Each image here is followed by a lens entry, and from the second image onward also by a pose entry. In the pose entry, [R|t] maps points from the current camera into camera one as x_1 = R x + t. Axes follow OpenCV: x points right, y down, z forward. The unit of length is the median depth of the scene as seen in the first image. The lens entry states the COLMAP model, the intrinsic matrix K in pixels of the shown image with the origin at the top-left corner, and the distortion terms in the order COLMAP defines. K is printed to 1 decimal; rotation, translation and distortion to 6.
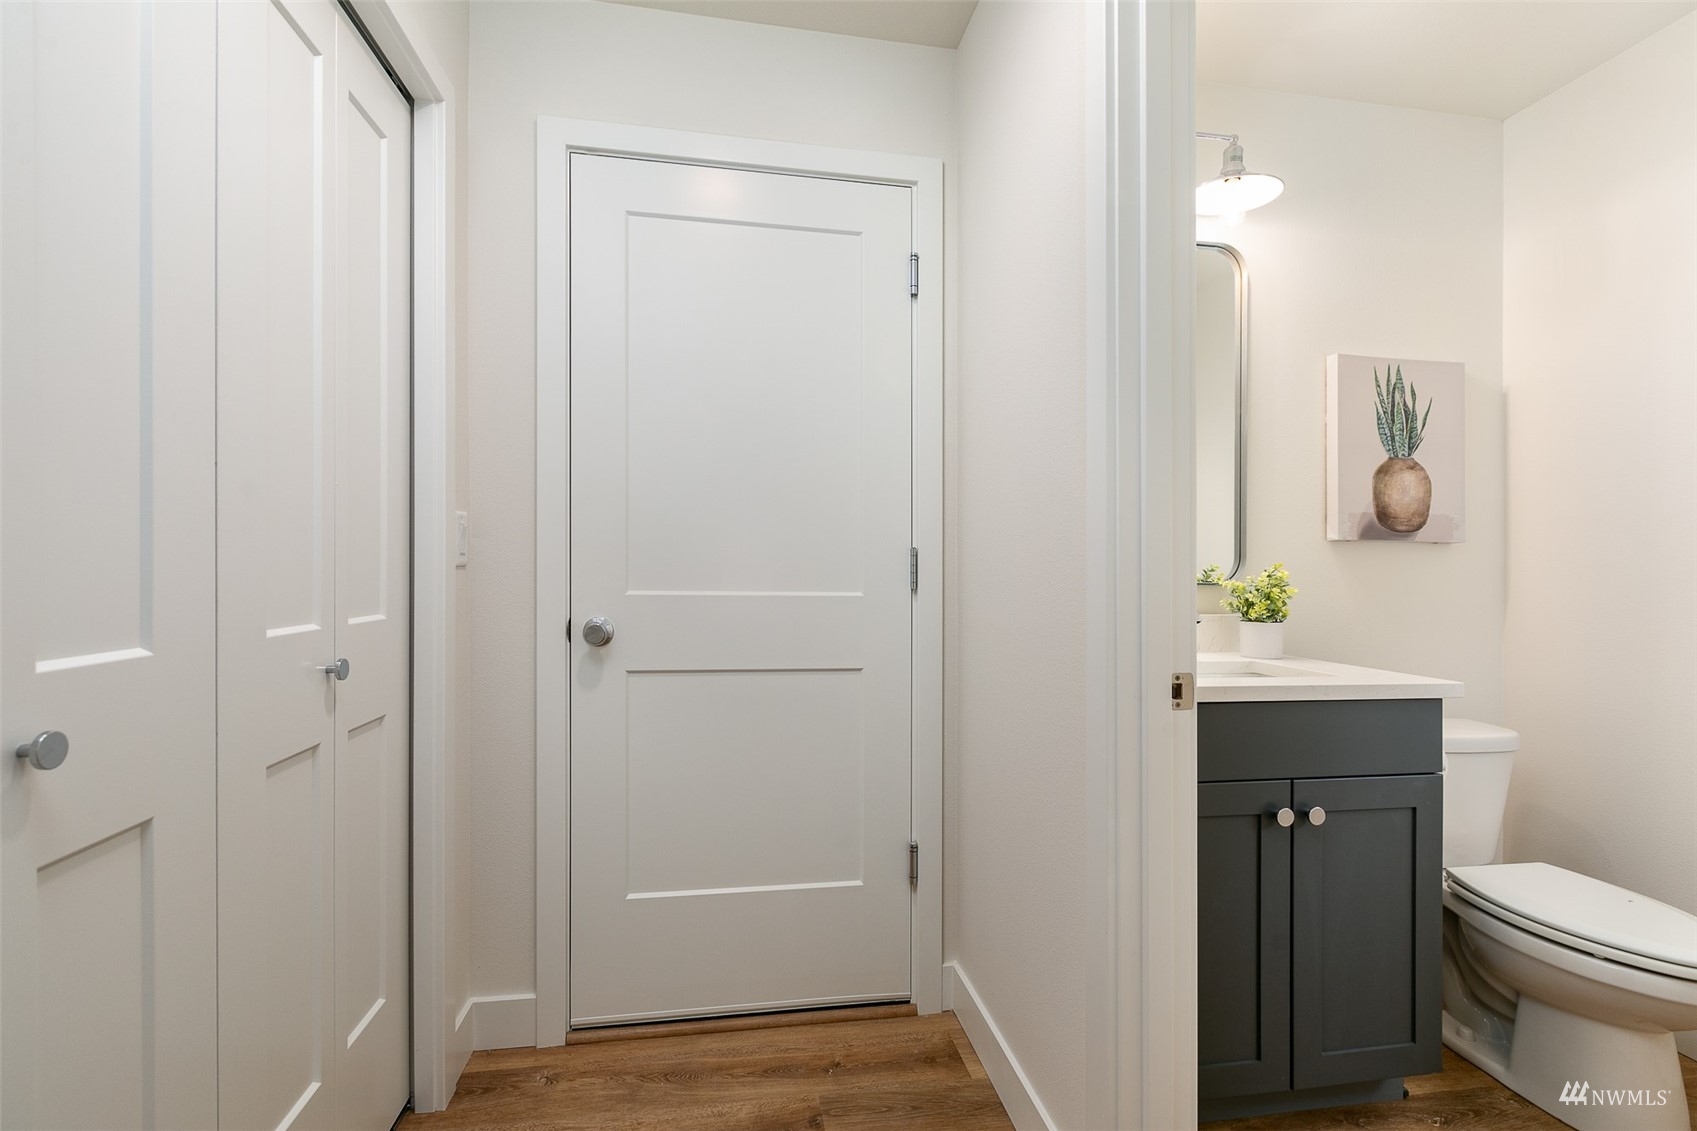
lens RADIAL K [[776.0, 0, 851.3], [0, 776.0, 568.9], [0, 0, 1]] dist [0.005381, 0.000557]
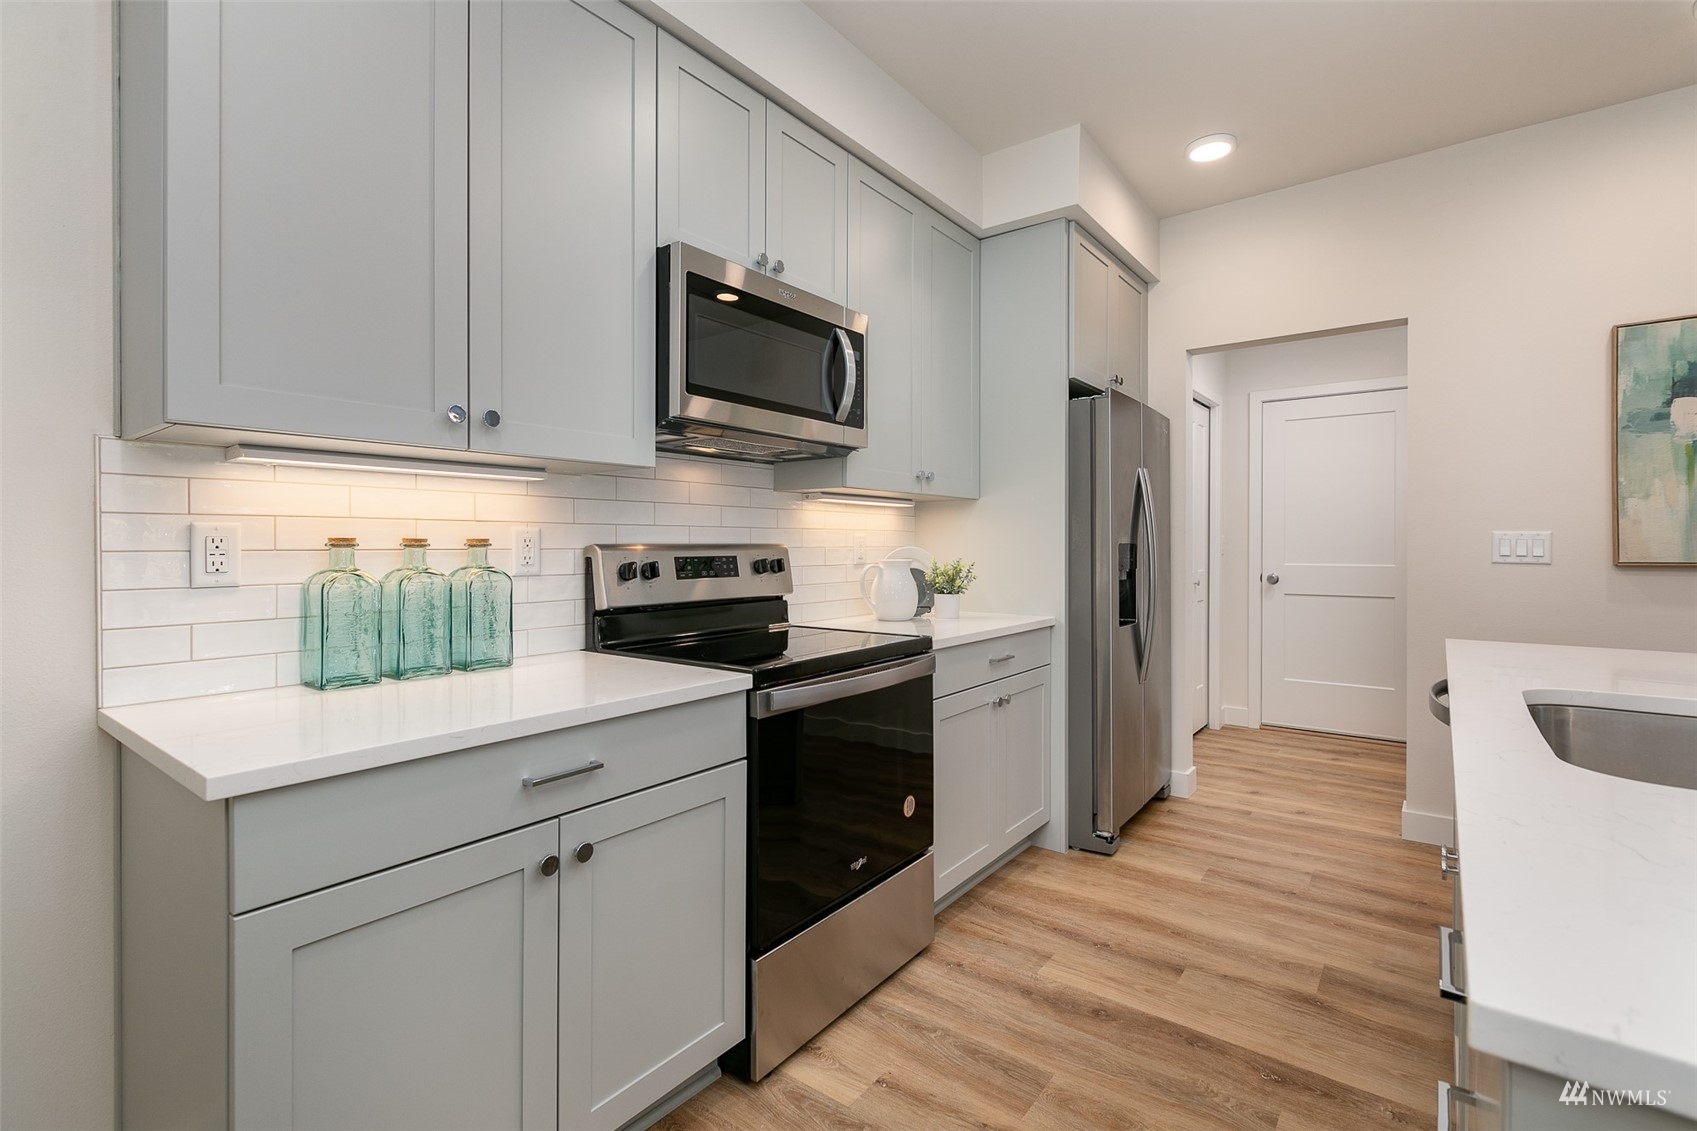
lens RADIAL K [[776.0, 0, 848.1], [0, 776.0, 553.3], [0, 0, 1]] dist [0.005381, 0.000557]
pose [[0.675721, 0.006809, -0.737126, 0.707621], [-0.003097, 0.999975, 0.006398, -0.023346], [0.737151, -0.002041, 0.675725, -2.029522]]
